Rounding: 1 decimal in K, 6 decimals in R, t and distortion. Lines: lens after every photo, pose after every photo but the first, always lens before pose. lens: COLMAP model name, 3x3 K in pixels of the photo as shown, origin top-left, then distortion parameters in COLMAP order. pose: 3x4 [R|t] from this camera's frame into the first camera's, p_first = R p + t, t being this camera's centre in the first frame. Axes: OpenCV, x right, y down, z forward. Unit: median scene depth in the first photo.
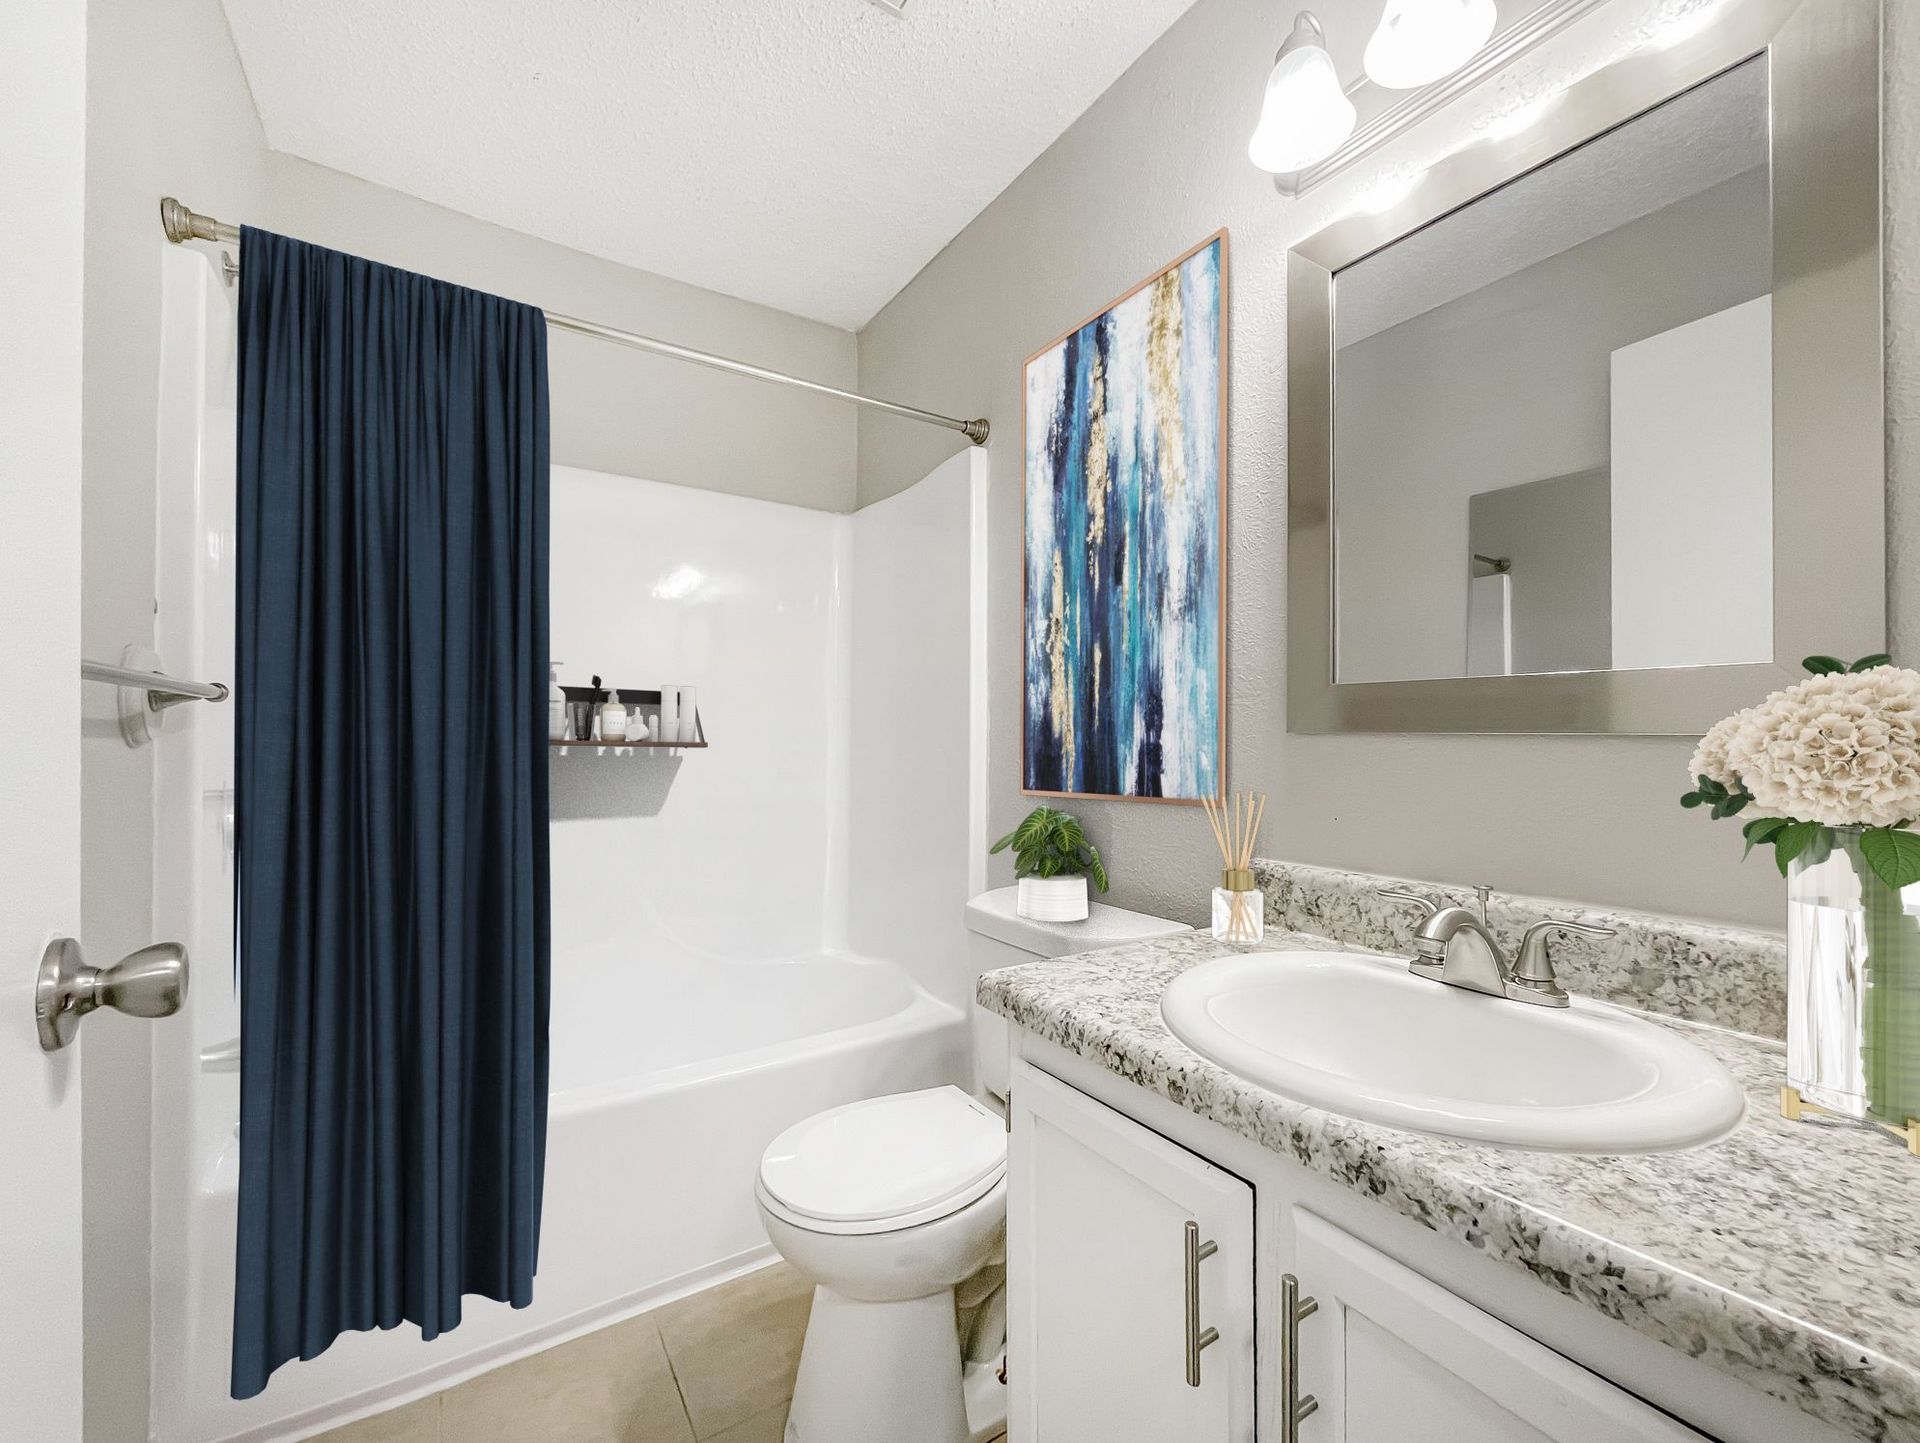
lens RADIAL K [[781.7, 0, 951.7], [0, 781.7, 740.2], [0, 0, 1]] dist [-0.002713, -0.000271]
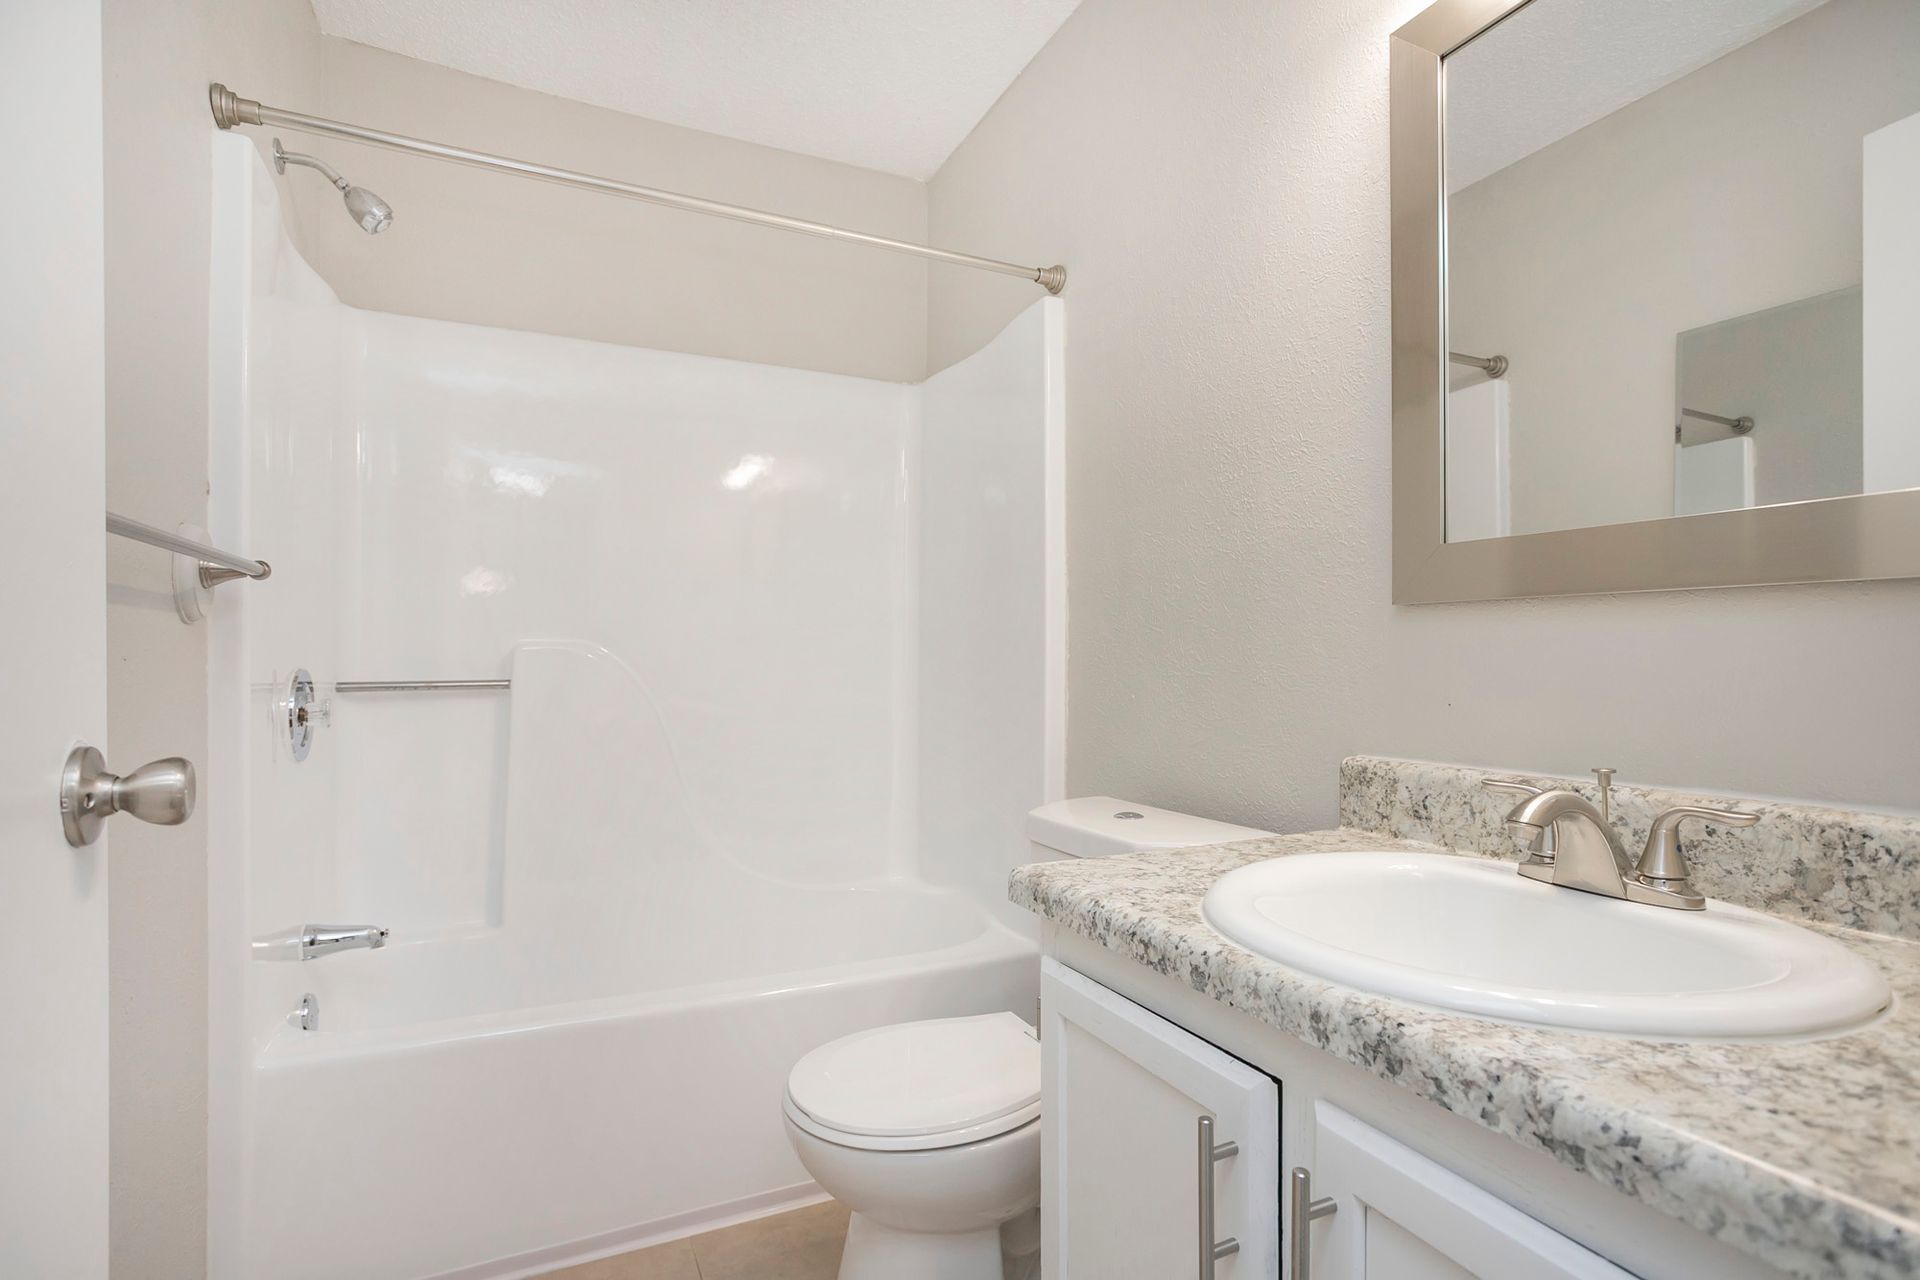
lens RADIAL K [[910.9, 0, 947.2], [0, 910.9, 657.0], [0, 0, 1]] dist [-0.032806, 0.017636]
pose [[0.991702, -0.001076, -0.128555, 0.137351], [0.000808, 0.999997, -0.002136, 0.087158], [0.128557, 0.002014, 0.991700, -0.057878]]
